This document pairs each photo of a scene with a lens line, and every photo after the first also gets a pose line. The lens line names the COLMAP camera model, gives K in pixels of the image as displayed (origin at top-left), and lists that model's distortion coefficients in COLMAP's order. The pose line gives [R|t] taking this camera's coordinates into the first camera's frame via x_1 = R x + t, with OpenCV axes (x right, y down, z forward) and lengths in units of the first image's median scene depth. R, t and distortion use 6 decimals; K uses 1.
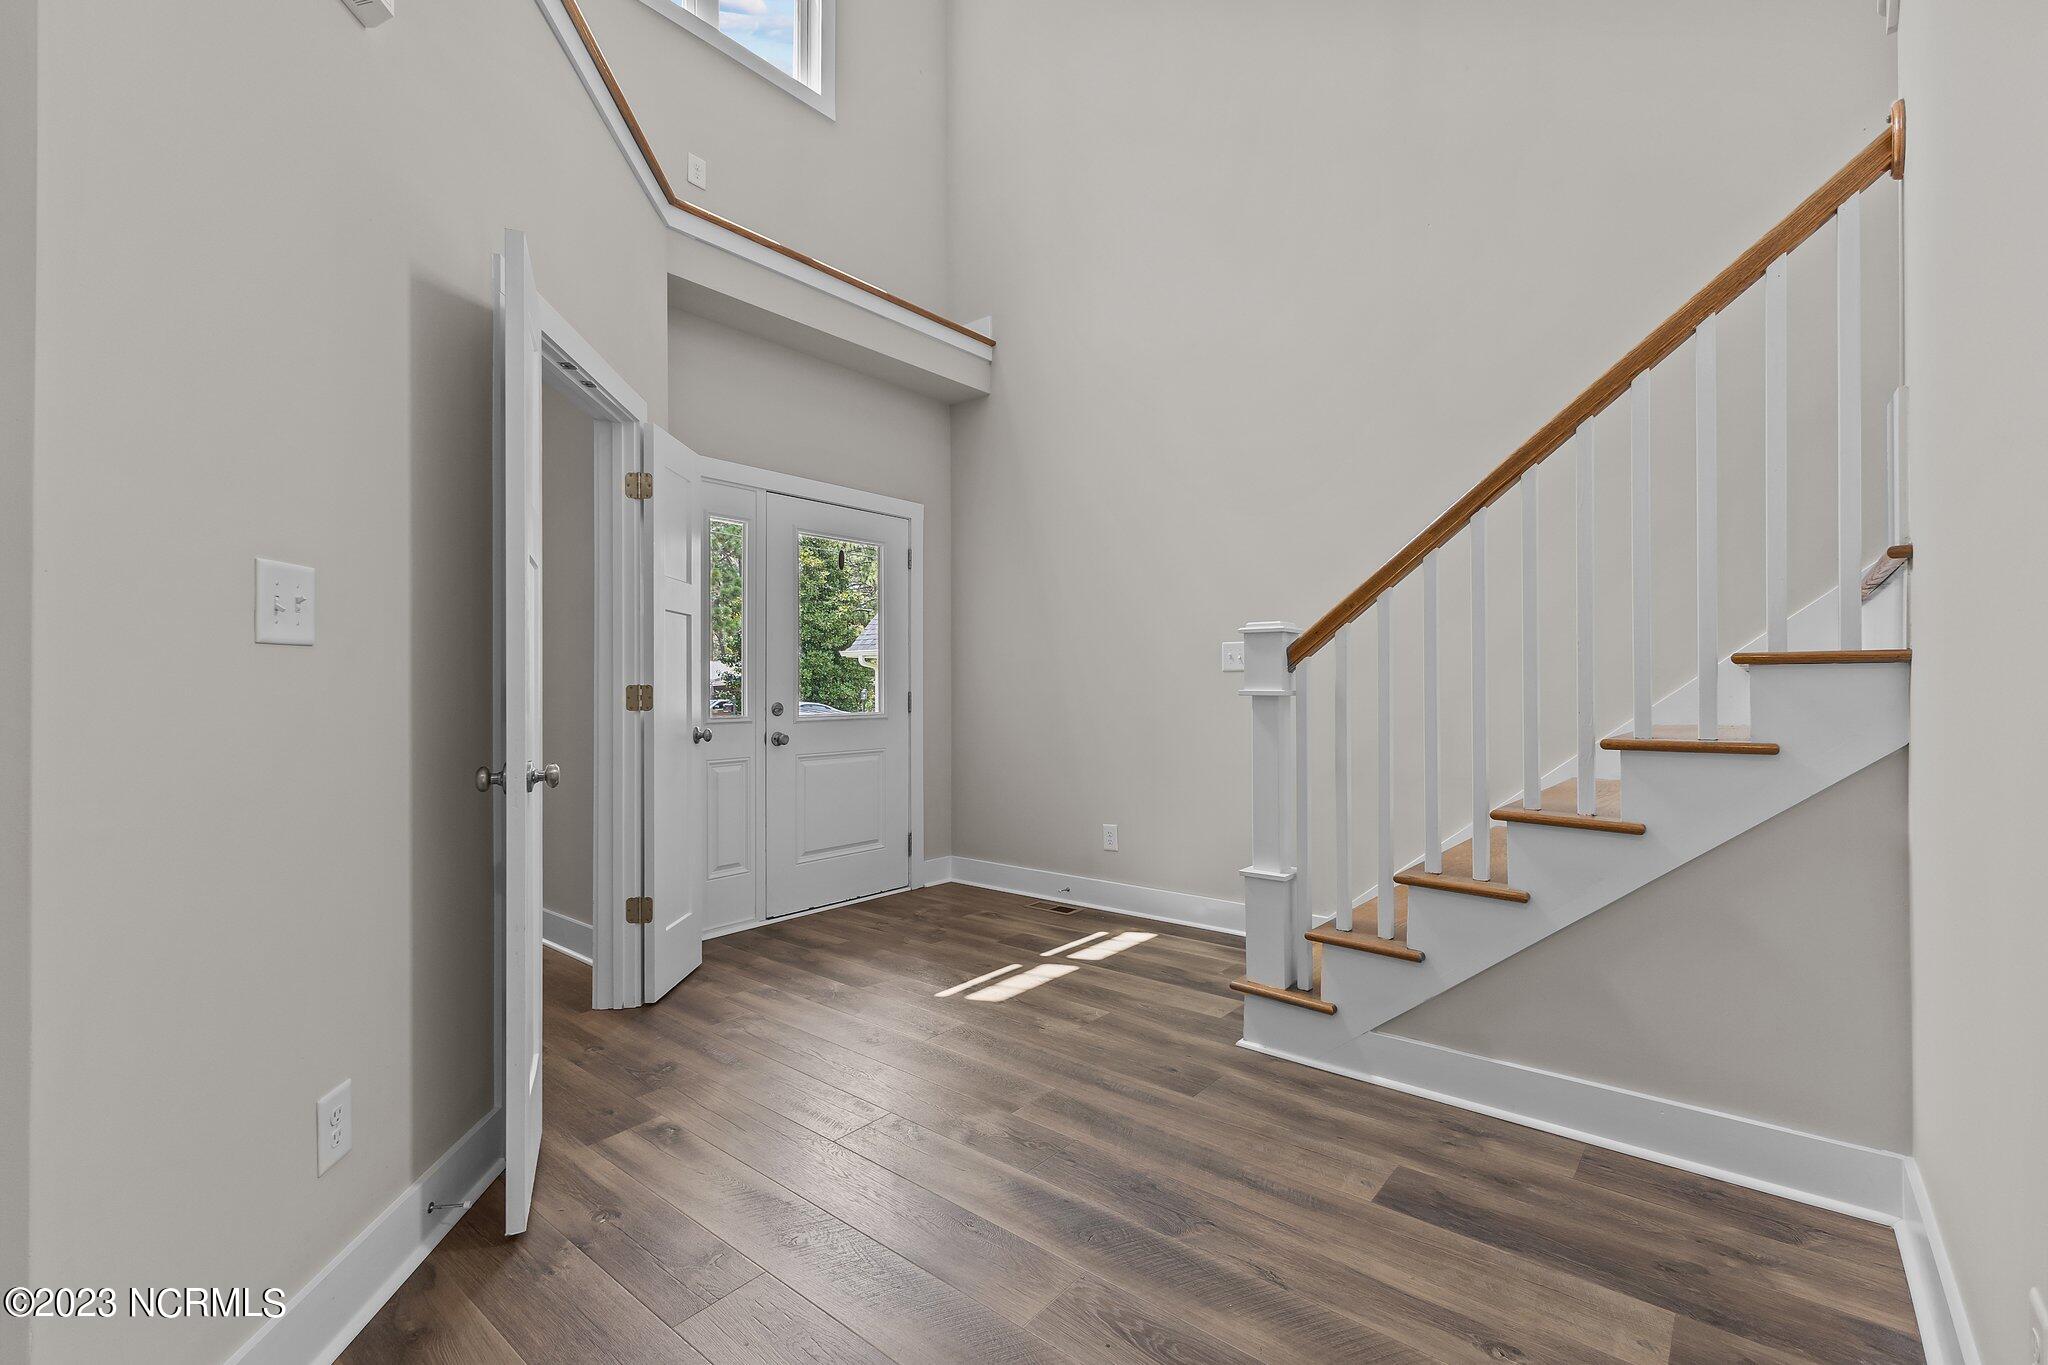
lens RADIAL K [[891.8, 0, 1024.0], [0, 891.8, 682.5], [0, 0, 1]] dist [0.015988, -0.005591]
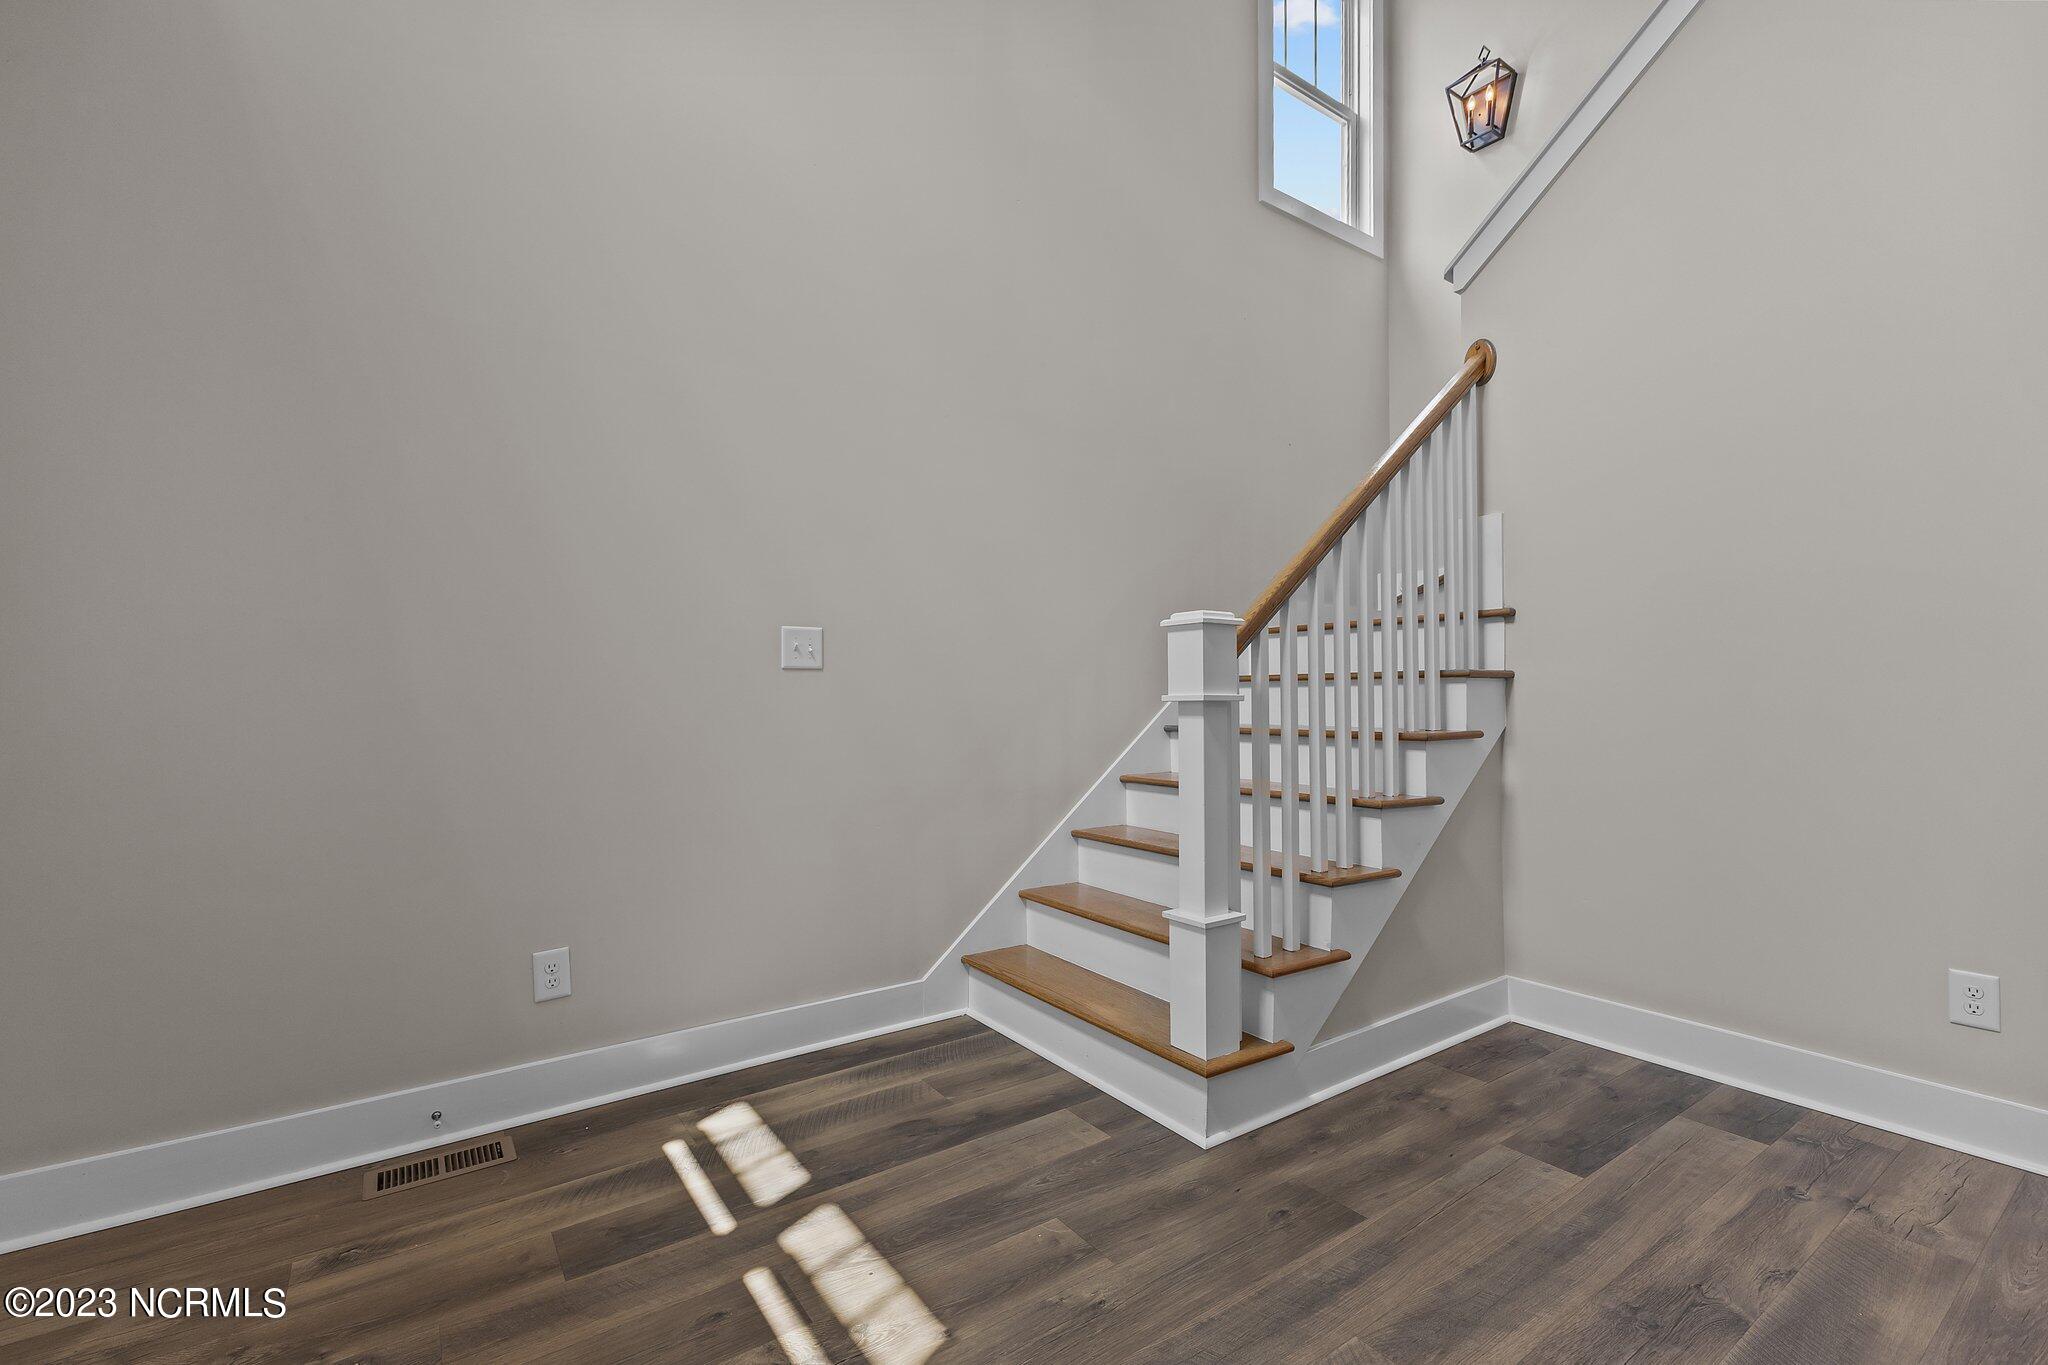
lens RADIAL K [[891.8, 0, 1024.0], [0, 891.8, 682.5], [0, 0, 1]] dist [0.015988, -0.005591]
pose [[0.251252, 0.021879, 0.967674, -0.582146], [-0.004246, 0.999760, -0.021502, 0.017914], [-0.967912, 0.001294, 0.251284, 0.986809]]
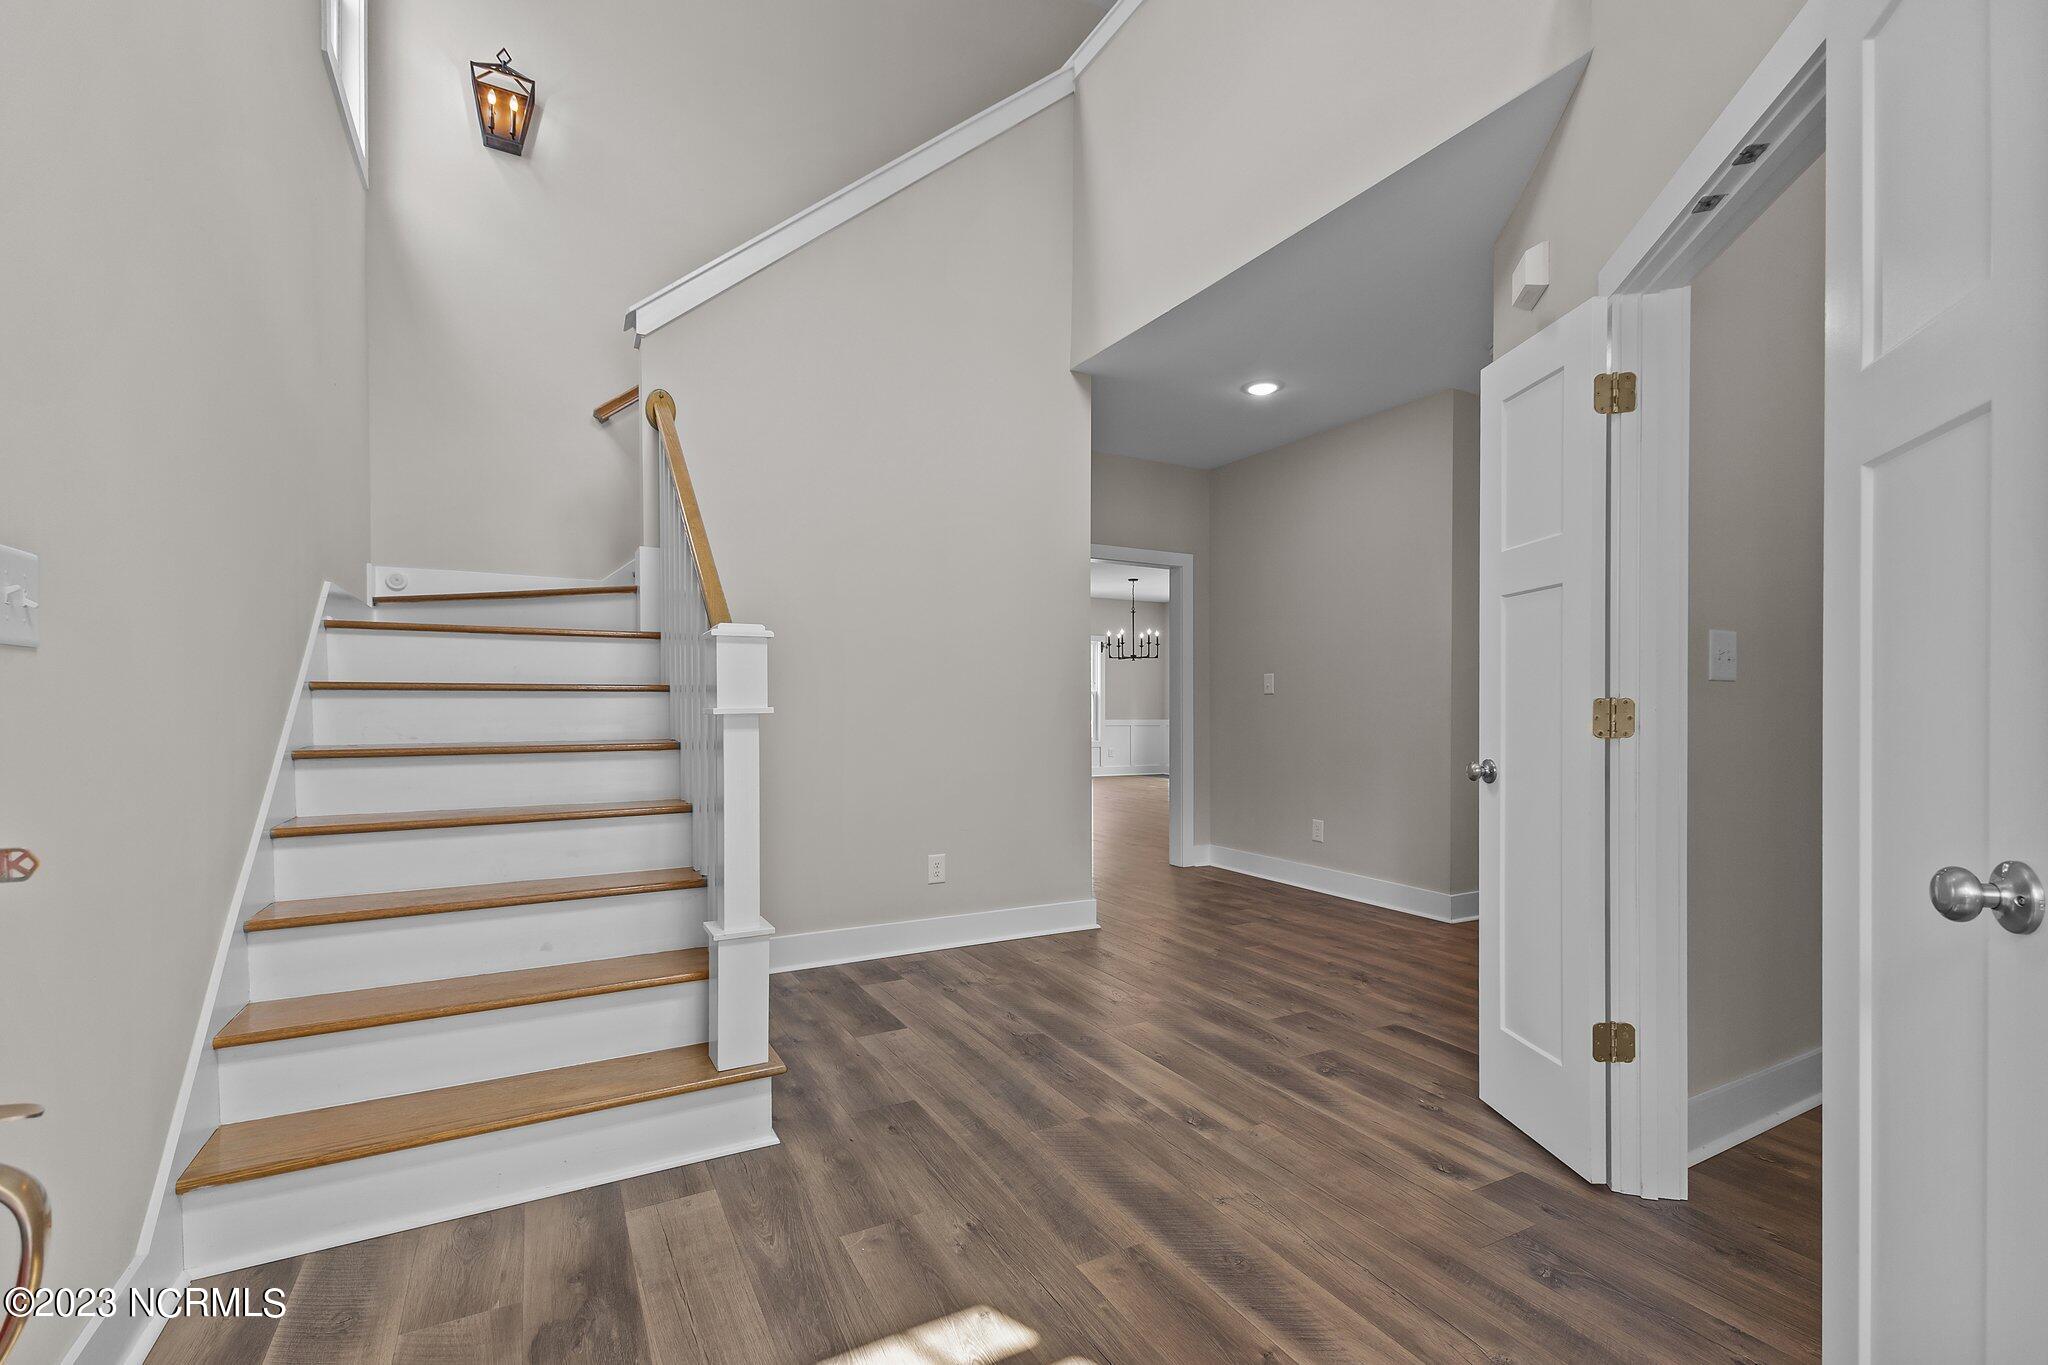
lens RADIAL K [[893.5, 0, 1040.4], [0, 893.5, 698.9], [0, 0, 1]] dist [0.013864, -0.000111]
pose [[-0.938368, 0.007107, 0.345565, -0.277944], [0.000933, 0.999837, -0.018028, 0.017840], [-0.345637, -0.016594, -0.938221, 1.741760]]
